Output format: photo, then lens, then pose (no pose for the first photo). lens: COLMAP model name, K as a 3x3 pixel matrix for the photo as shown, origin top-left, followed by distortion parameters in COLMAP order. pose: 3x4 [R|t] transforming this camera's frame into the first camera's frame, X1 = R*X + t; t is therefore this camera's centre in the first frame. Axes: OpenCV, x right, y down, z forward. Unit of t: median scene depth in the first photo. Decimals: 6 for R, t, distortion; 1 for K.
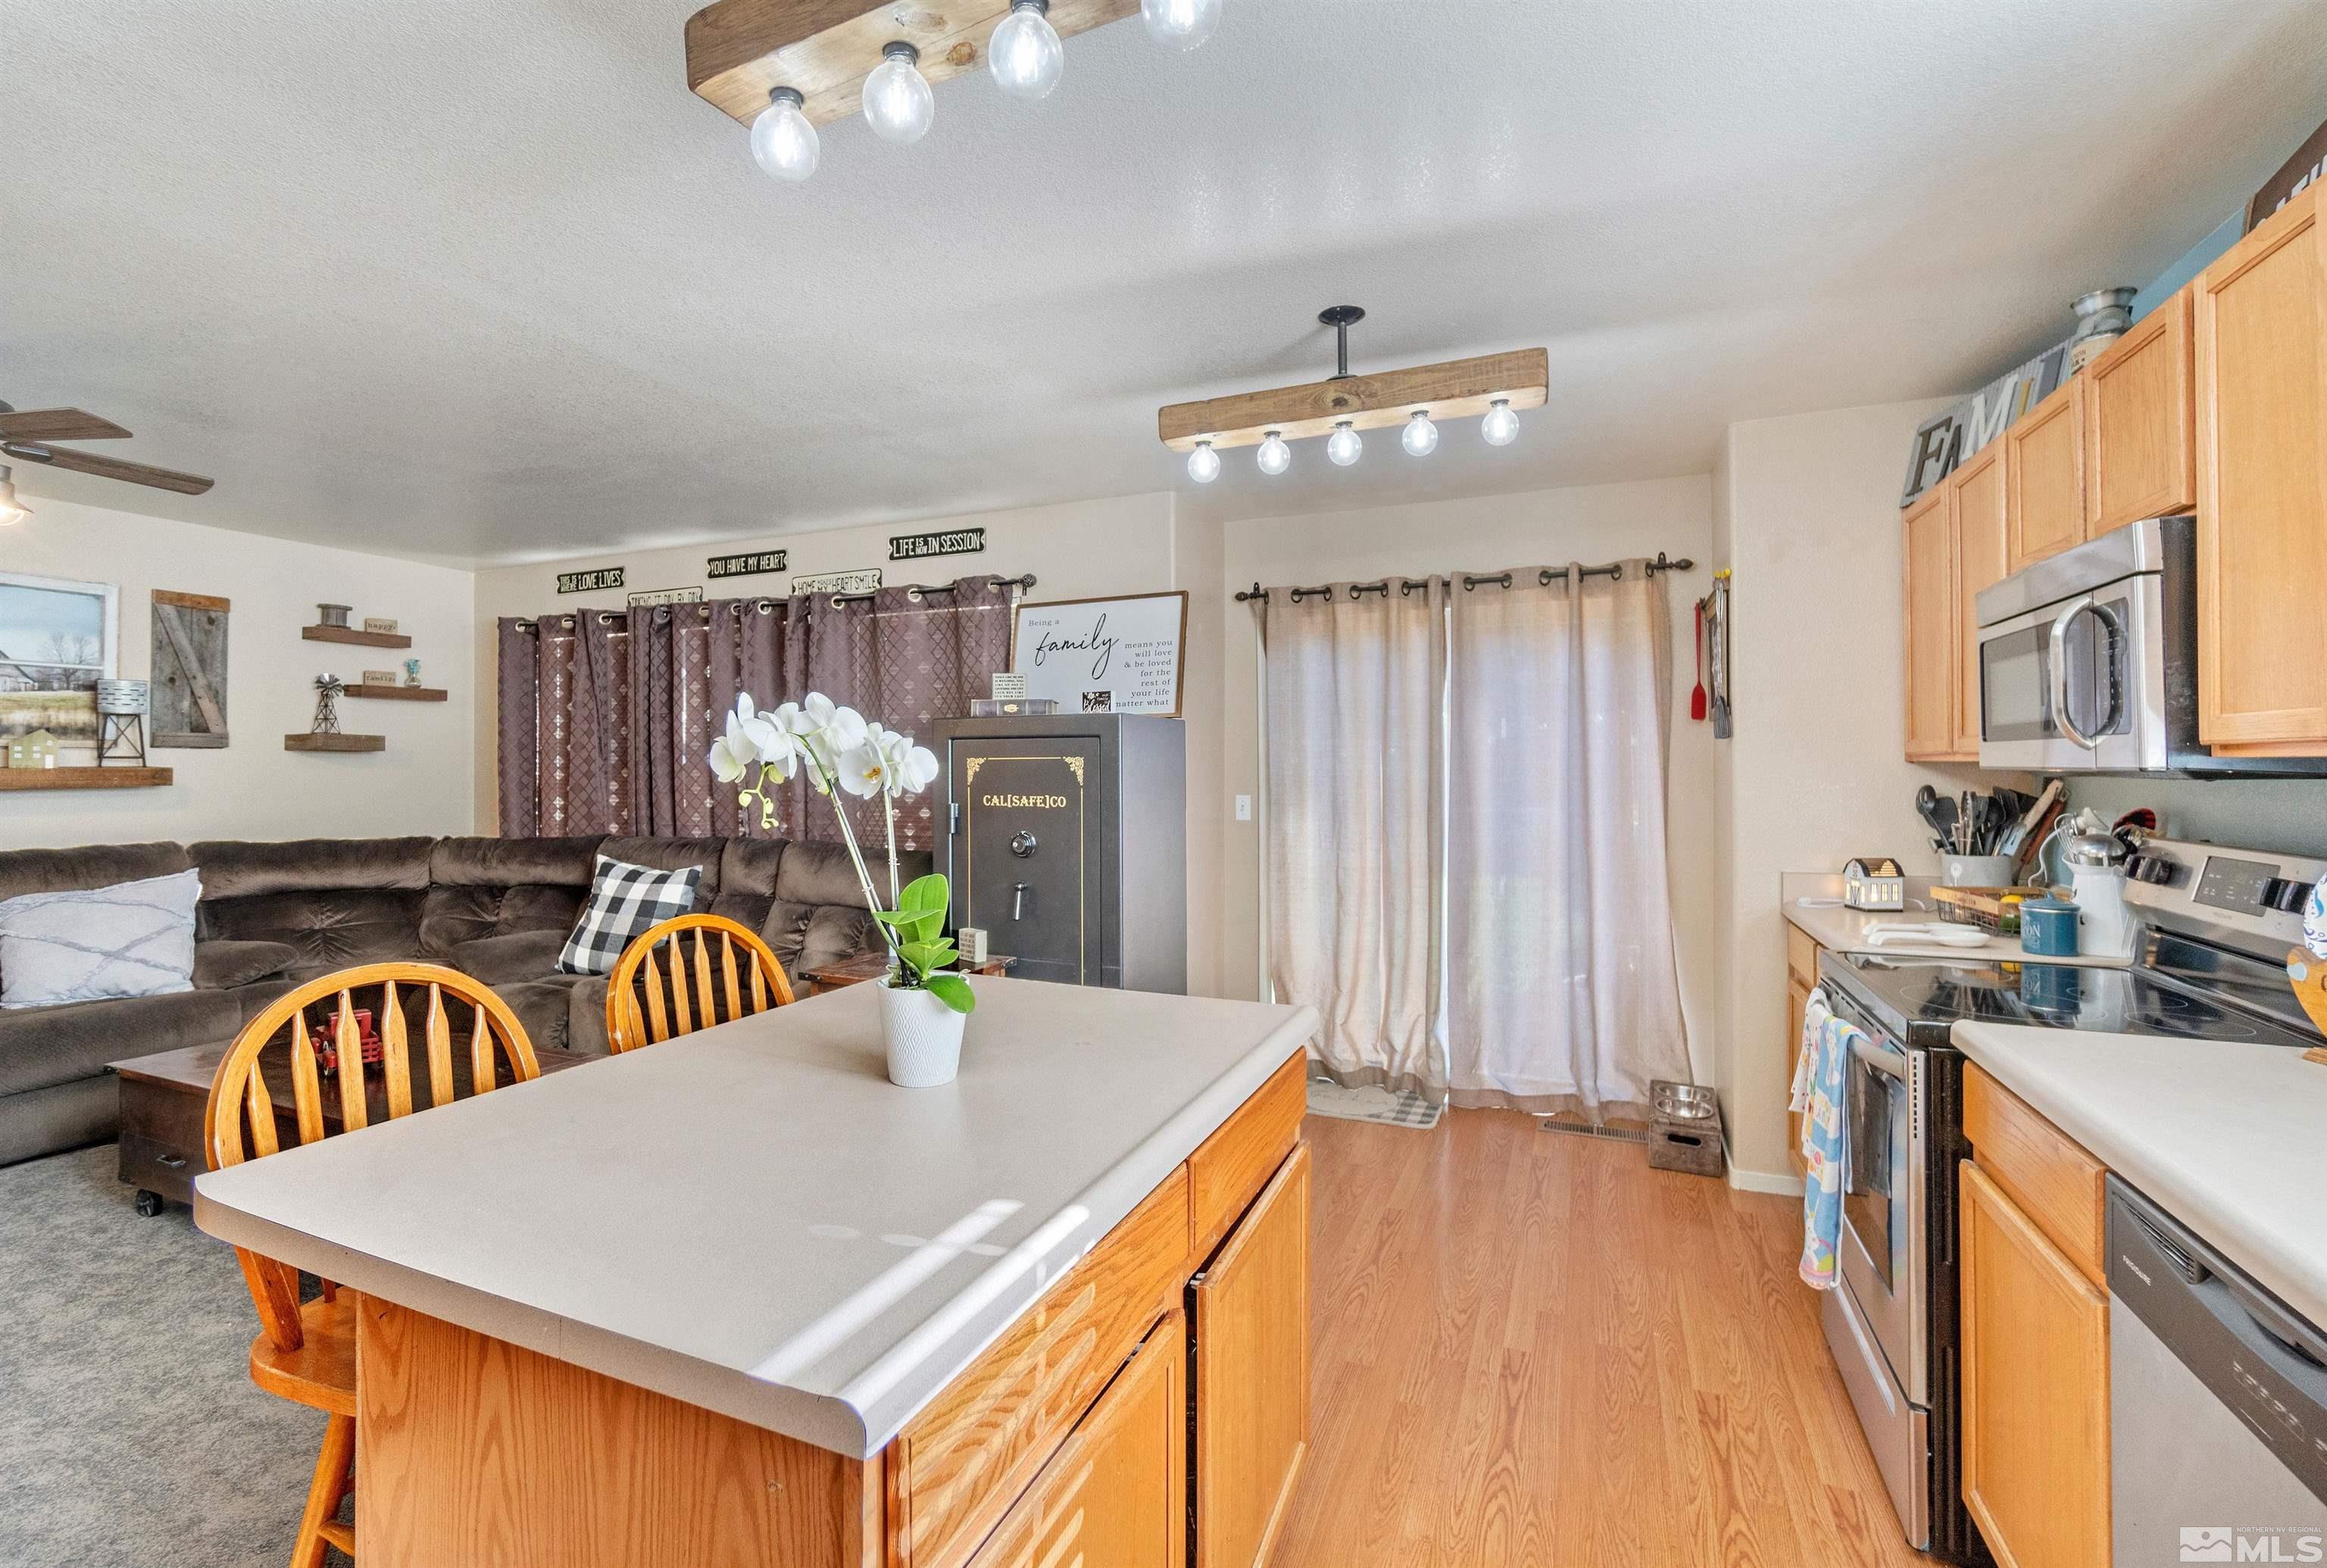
lens RADIAL K [[1035.4, 0, 1127.2], [0, 1035.4, 761.0], [0, 0, 1]] dist [-0.004824, 0.000808]
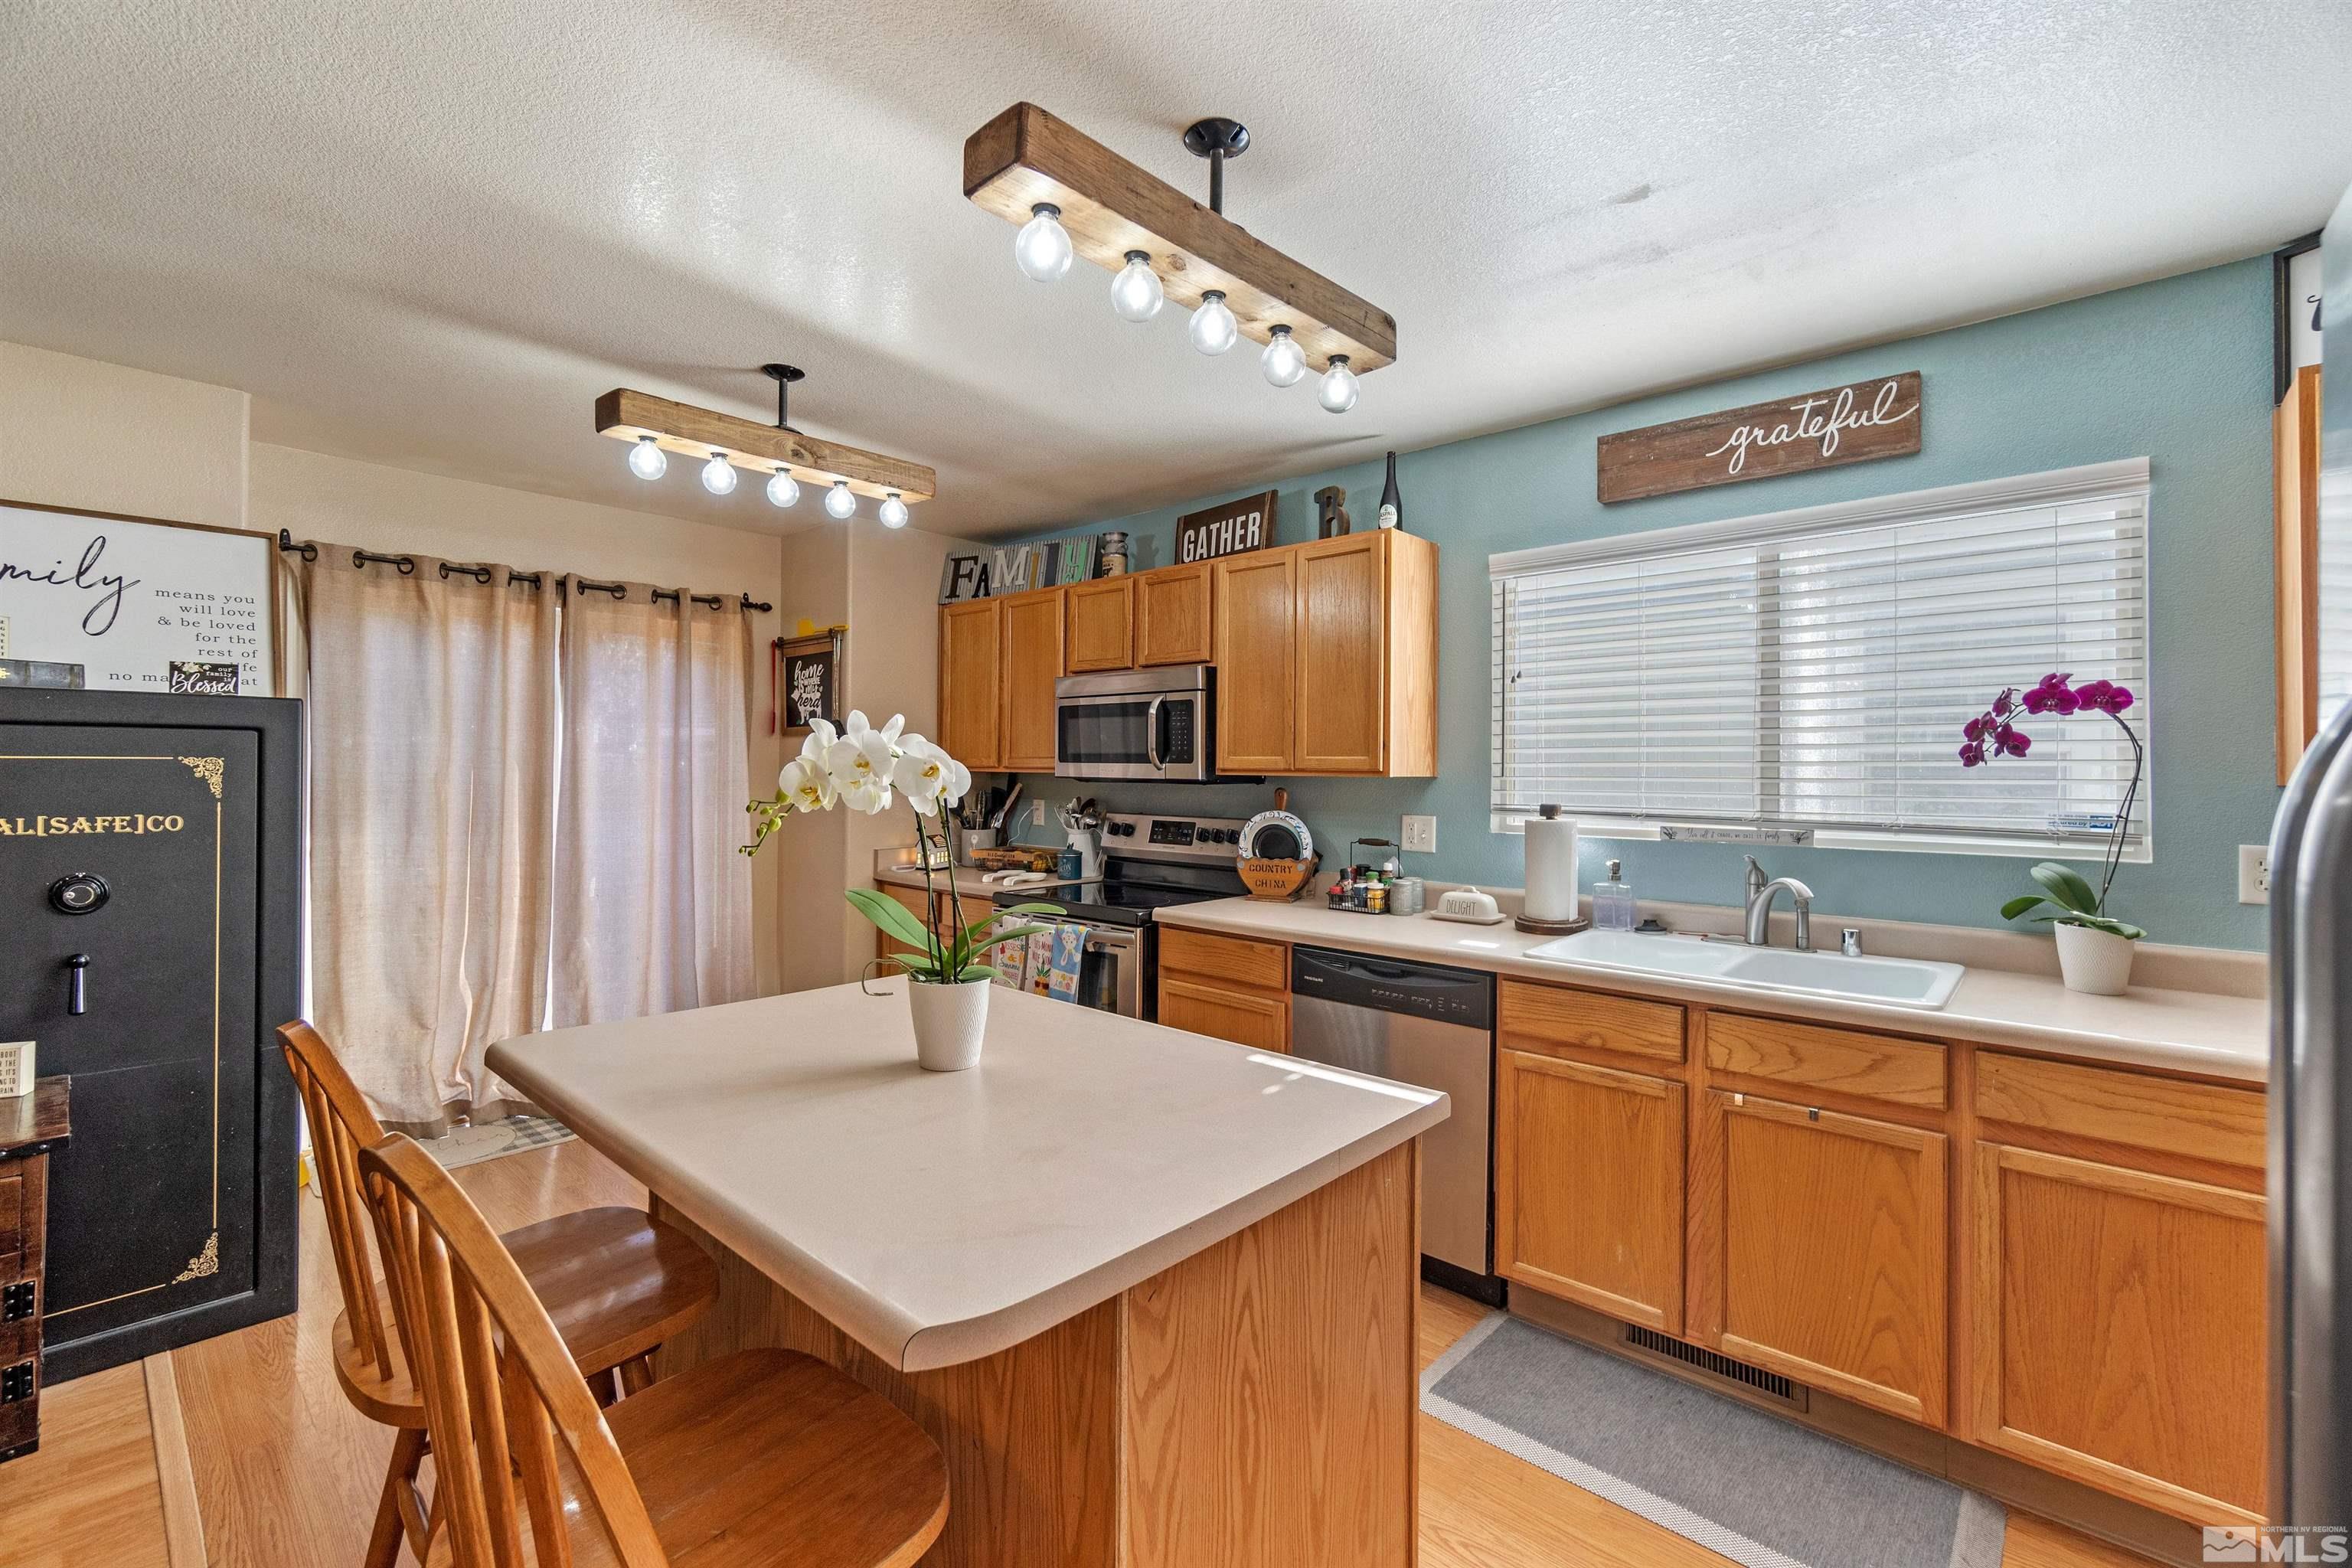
lens RADIAL K [[1007.6, 0, 1173.6], [0, 1007.6, 765.6], [0, 0, 1]] dist [-0.011502, 0.002806]
pose [[0.311241, 0.007989, 0.950298, -0.389597], [-0.016100, 0.999865, -0.003133, -0.005411], [-0.950195, -0.014325, 0.311327, 0.145250]]
